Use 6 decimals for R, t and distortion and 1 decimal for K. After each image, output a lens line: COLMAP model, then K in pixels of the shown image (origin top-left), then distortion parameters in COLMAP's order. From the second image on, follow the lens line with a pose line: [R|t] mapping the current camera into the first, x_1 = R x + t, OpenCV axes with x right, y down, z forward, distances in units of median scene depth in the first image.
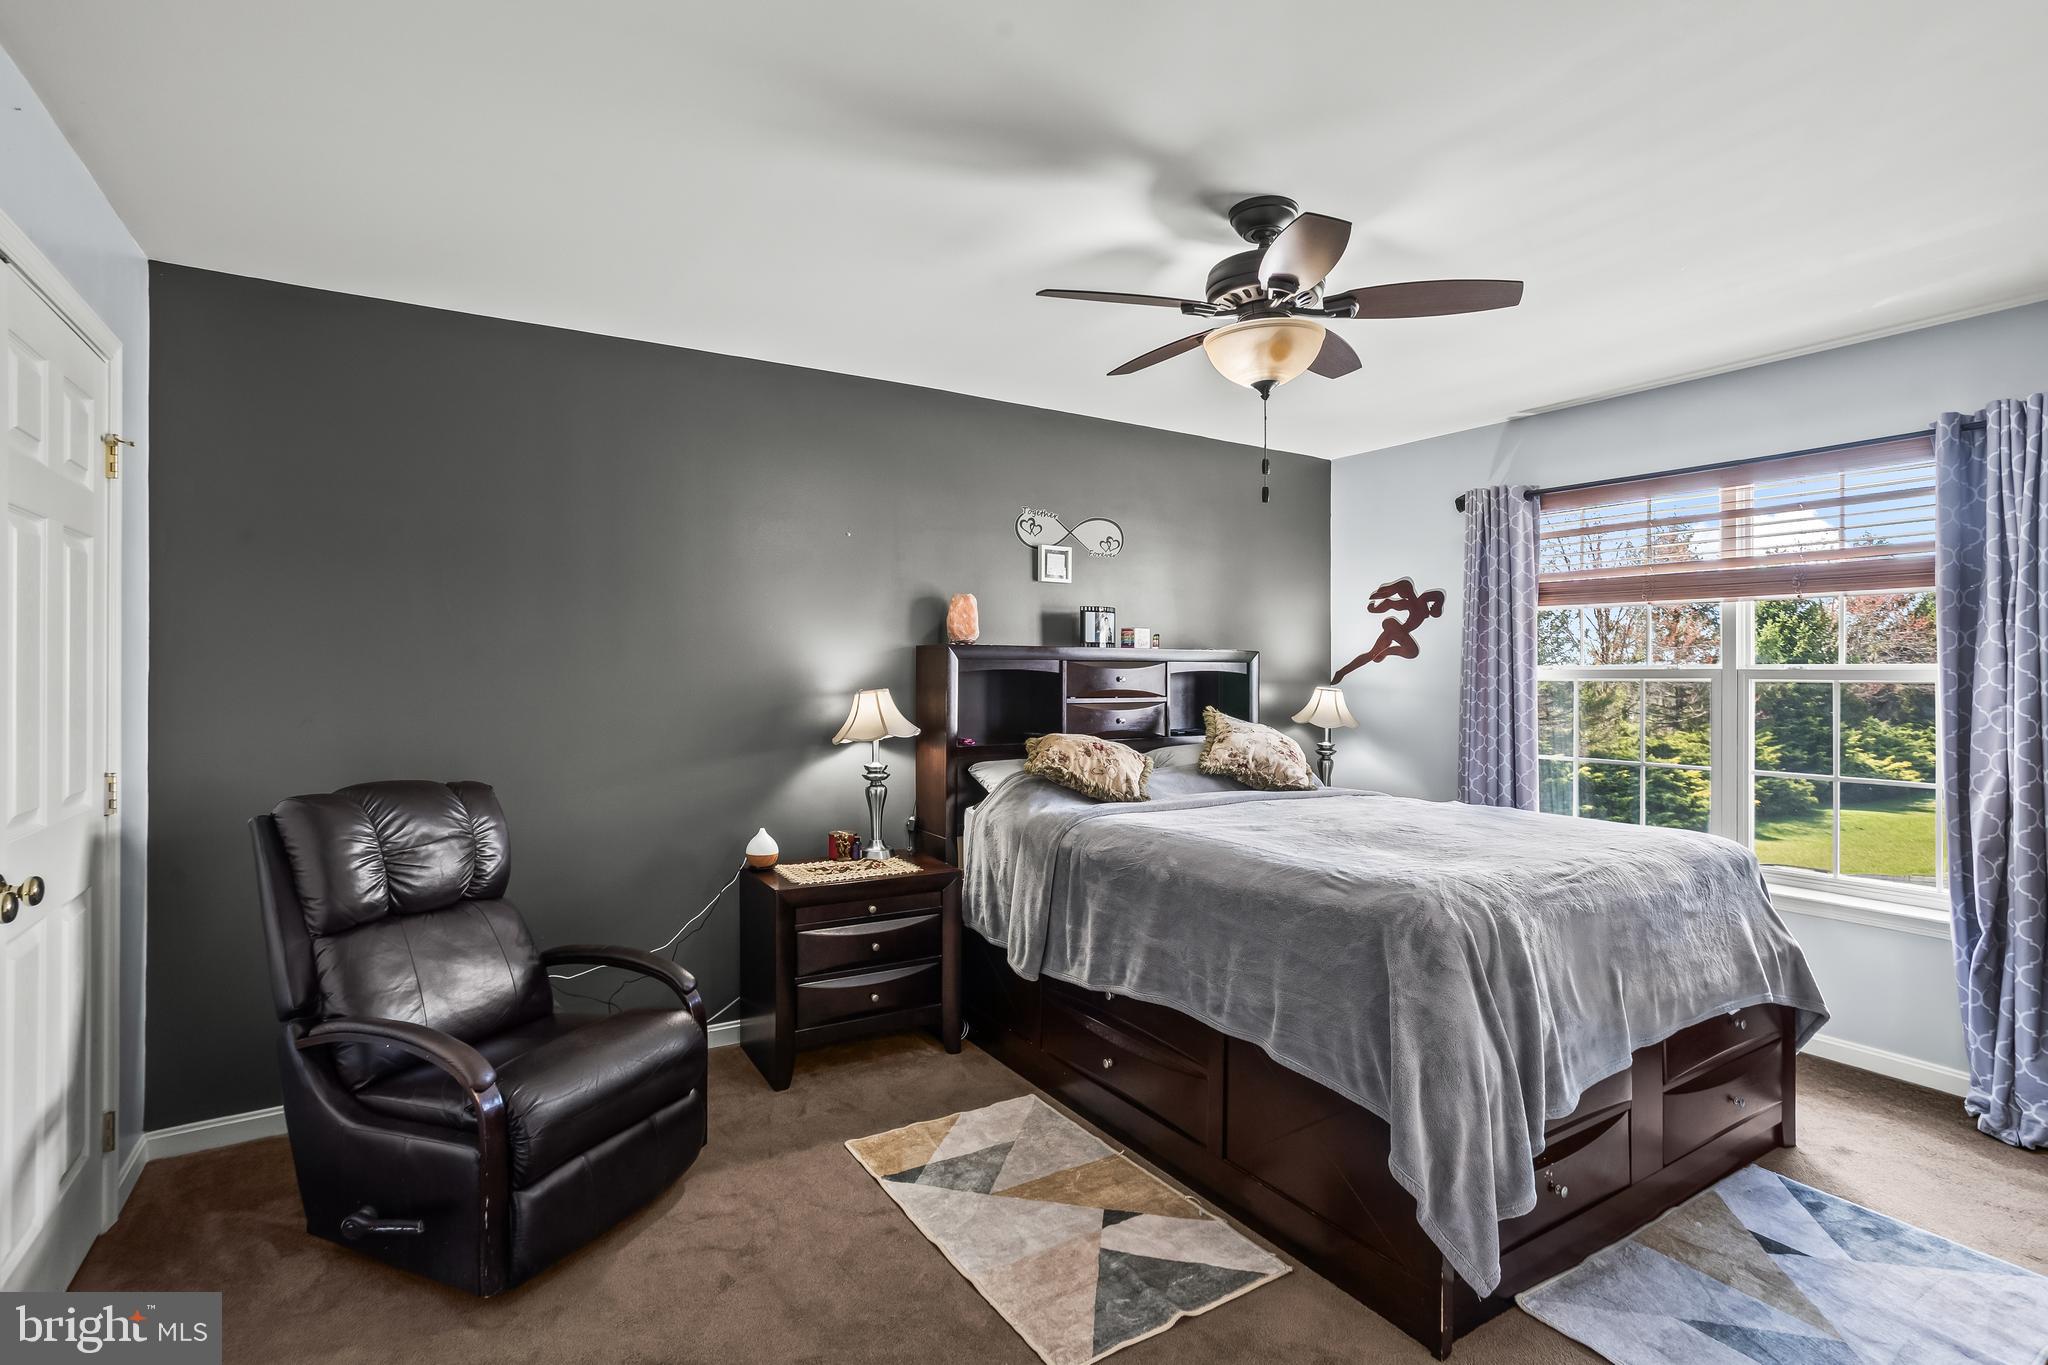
lens RADIAL K [[997.3, 0, 1036.3], [0, 997.3, 675.8], [0, 0, 1]] dist [-0.030740, 0.017967]
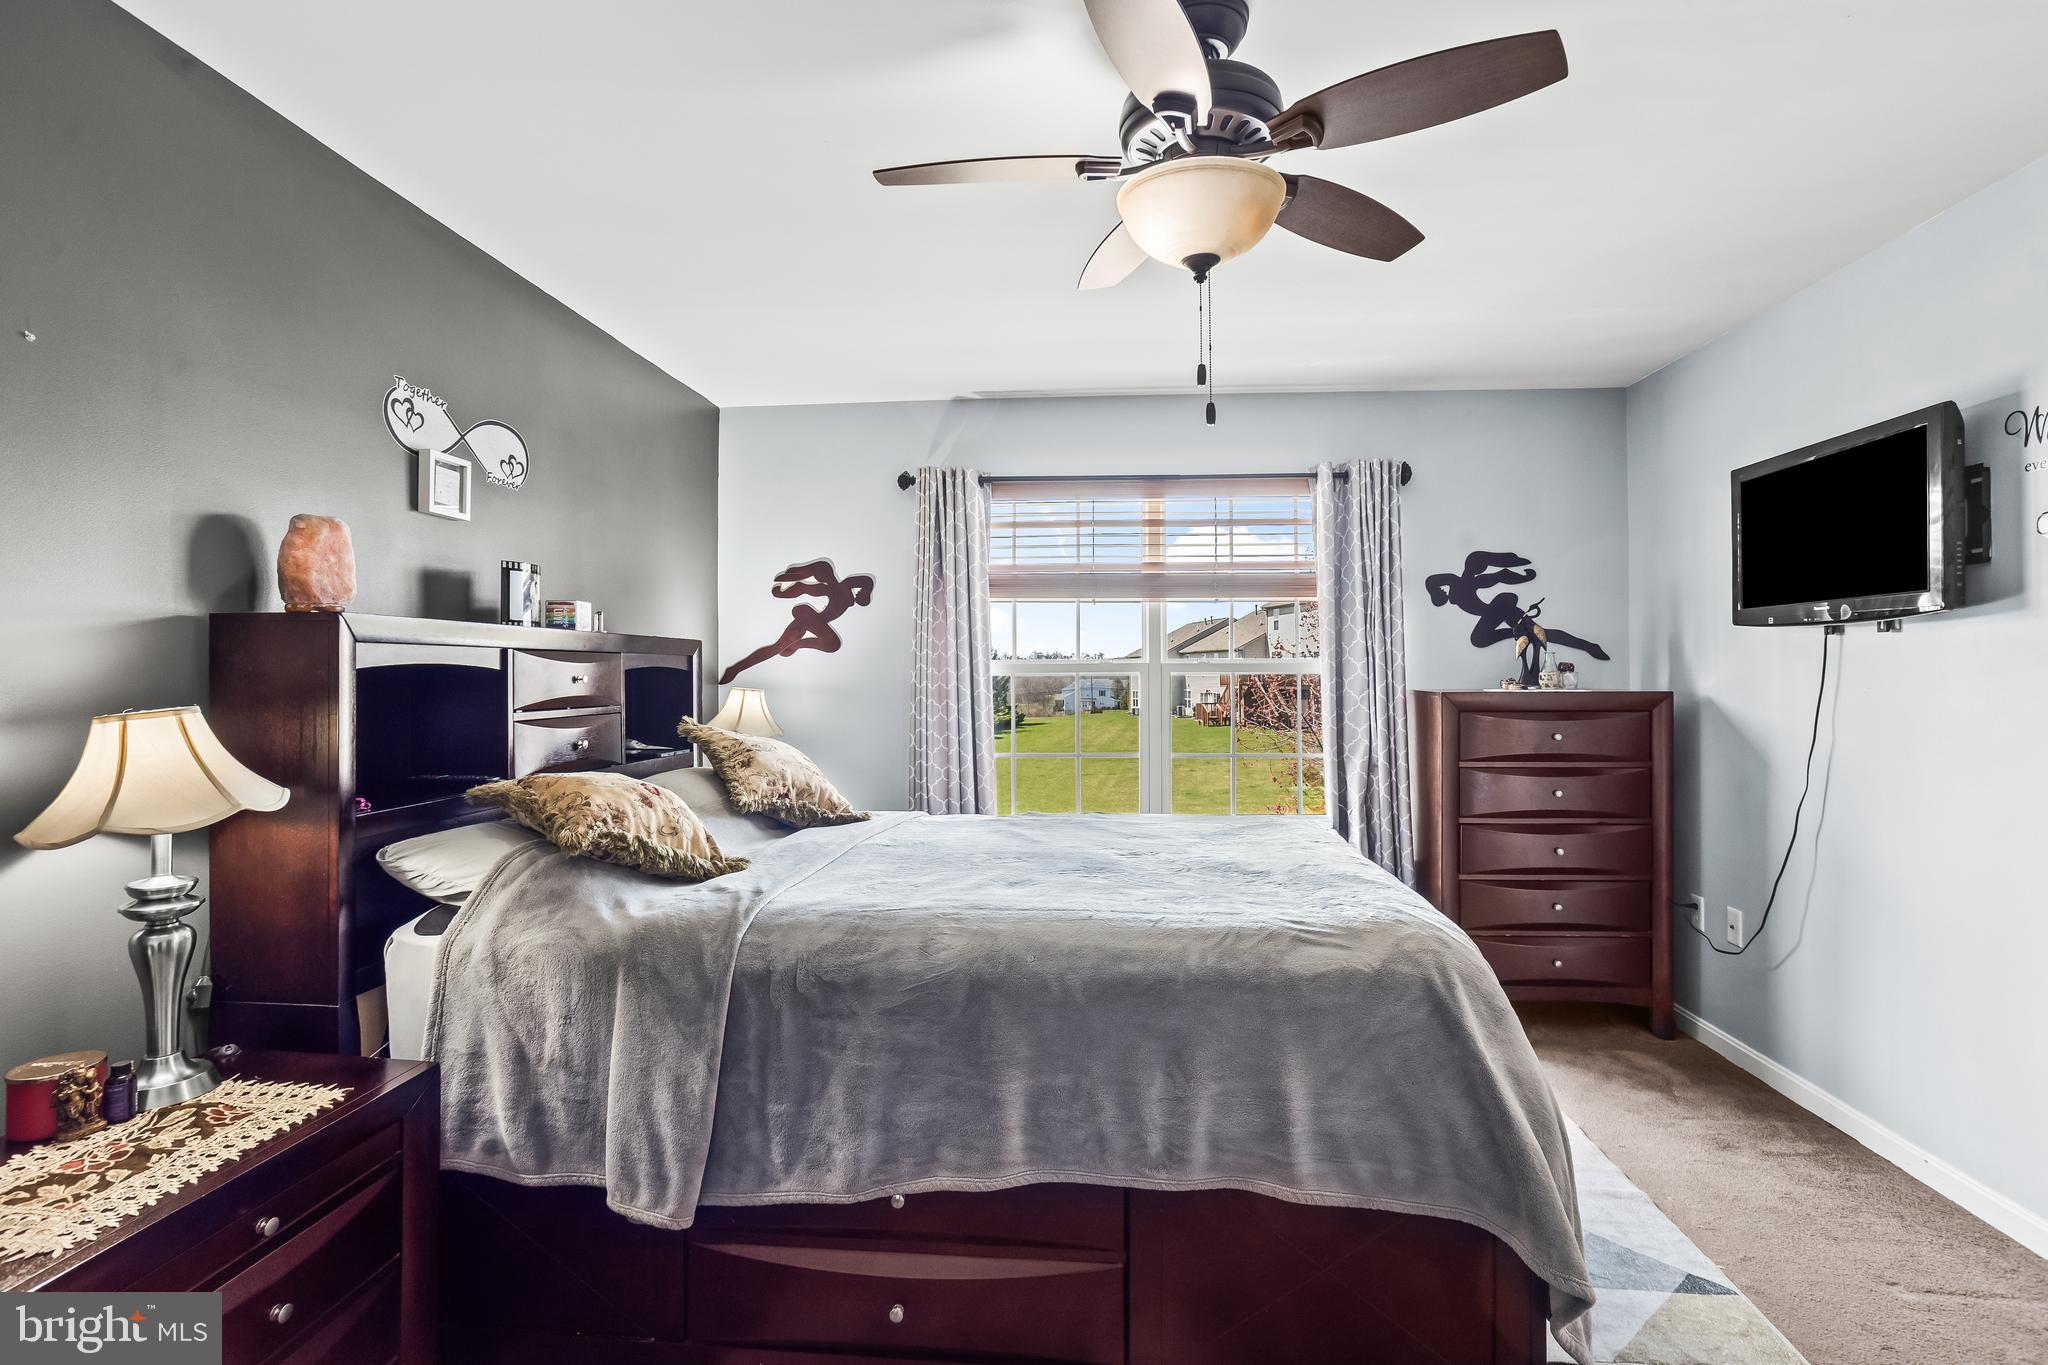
lens RADIAL K [[997.3, 0, 1035.4], [0, 997.3, 670.4], [0, 0, 1]] dist [-0.030740, 0.017967]
pose [[0.611608, -0.005788, 0.791139, -0.232232], [0.008986, 0.999960, 0.000369, -0.000218], [-0.791110, 0.006883, 0.611636, 0.374147]]
